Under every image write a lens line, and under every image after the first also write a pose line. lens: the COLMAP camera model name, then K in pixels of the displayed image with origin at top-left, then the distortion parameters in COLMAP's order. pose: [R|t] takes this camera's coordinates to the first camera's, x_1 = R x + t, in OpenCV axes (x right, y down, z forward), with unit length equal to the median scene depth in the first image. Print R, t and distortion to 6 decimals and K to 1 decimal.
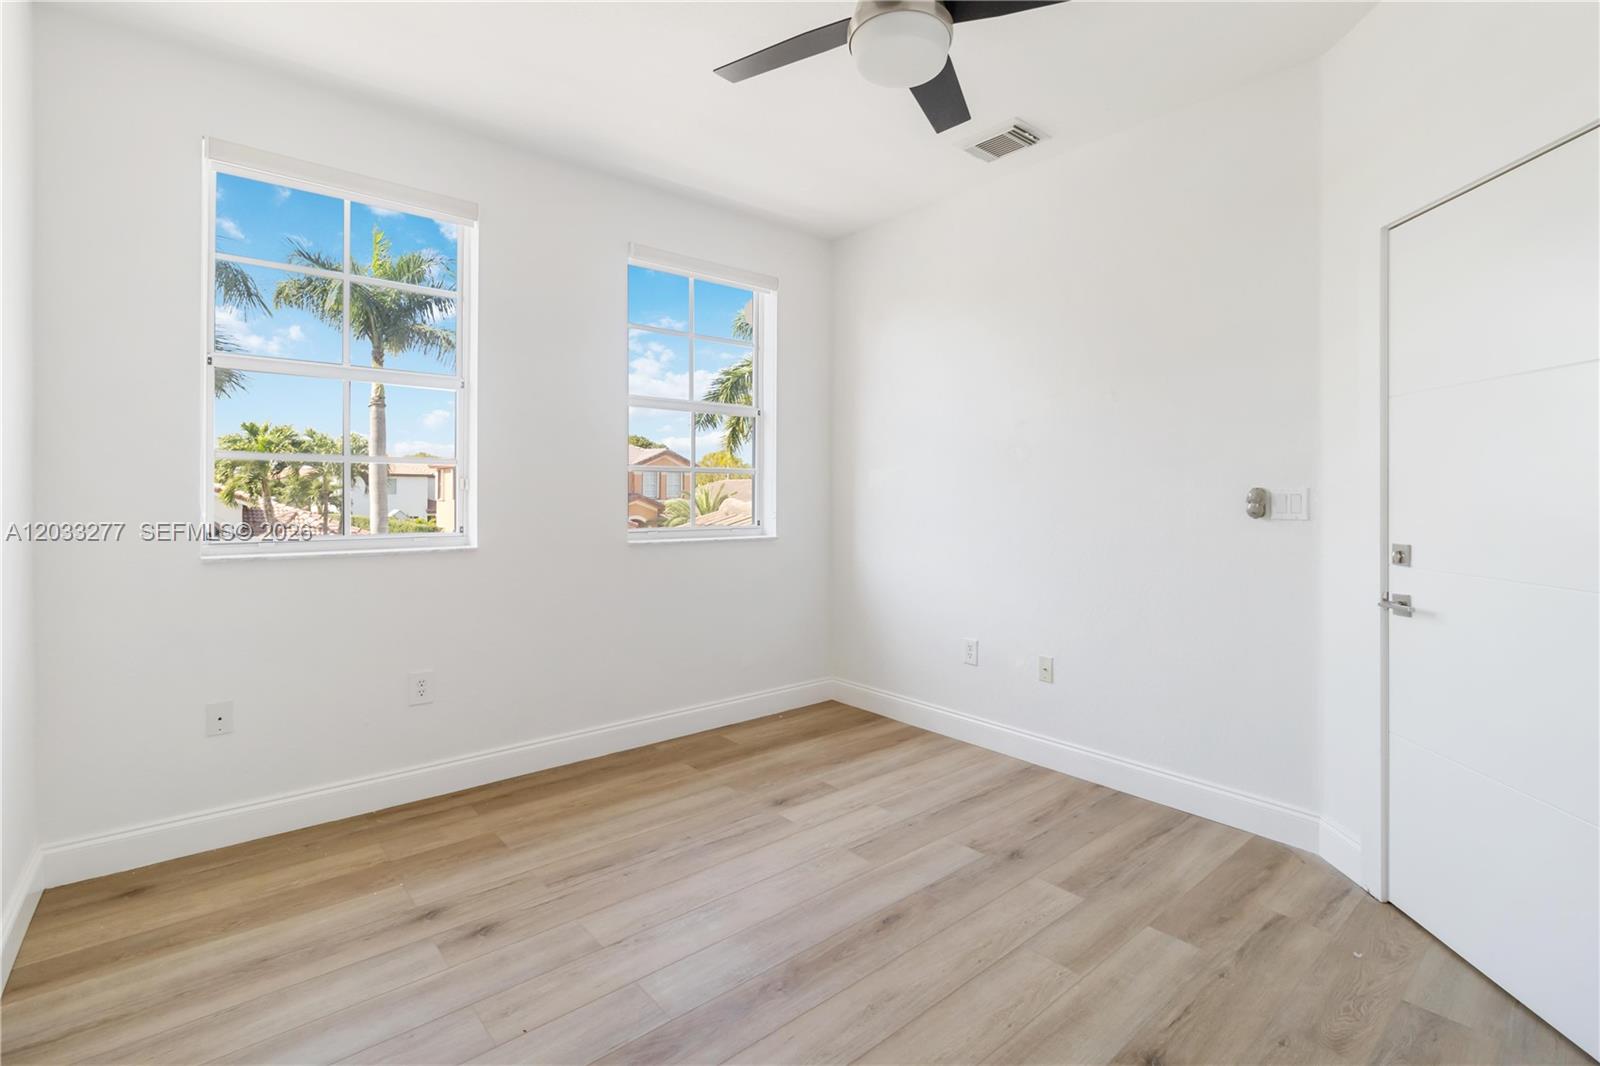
lens RADIAL K [[738.9, 0, 810.0], [0, 738.9, 500.7], [0, 0, 1]] dist [0.003282, -0.000248]
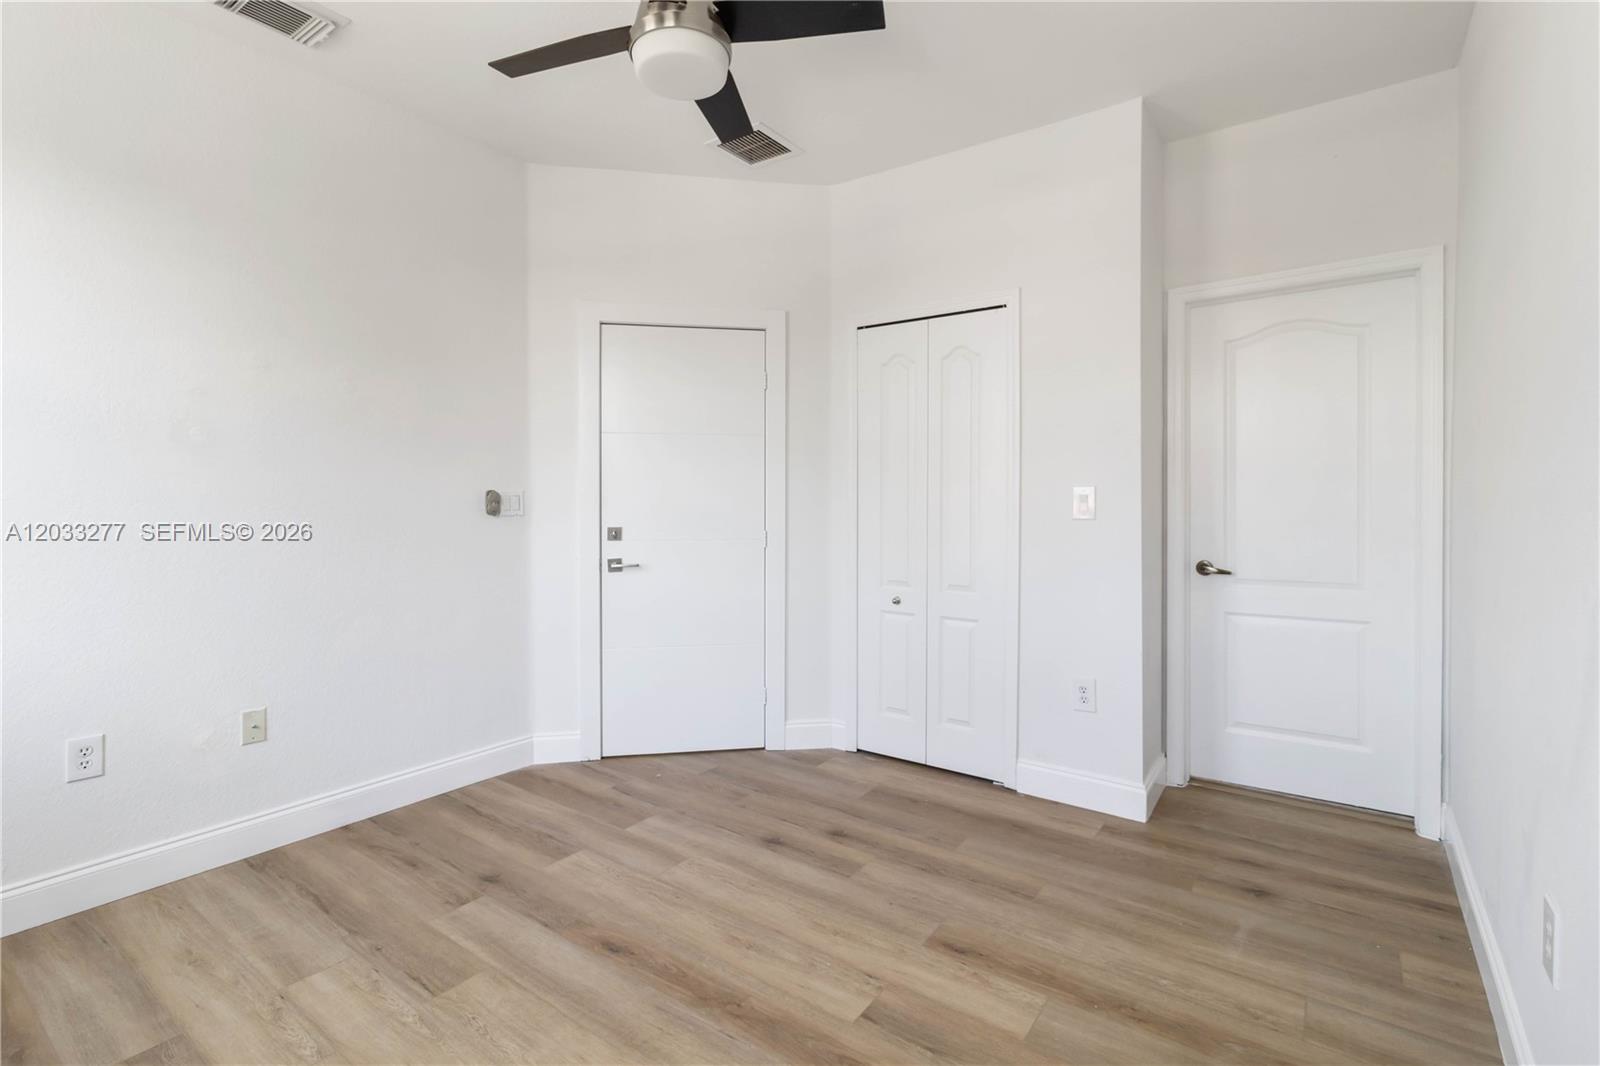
lens RADIAL K [[738.9, 0, 810.0], [0, 738.9, 500.7], [0, 0, 1]] dist [0.003282, -0.000248]
pose [[-0.226606, -0.010882, 0.973926, -0.749583], [0.006823, 0.999895, 0.012760, -0.013831], [-0.973963, 0.009536, -0.226508, 0.833090]]
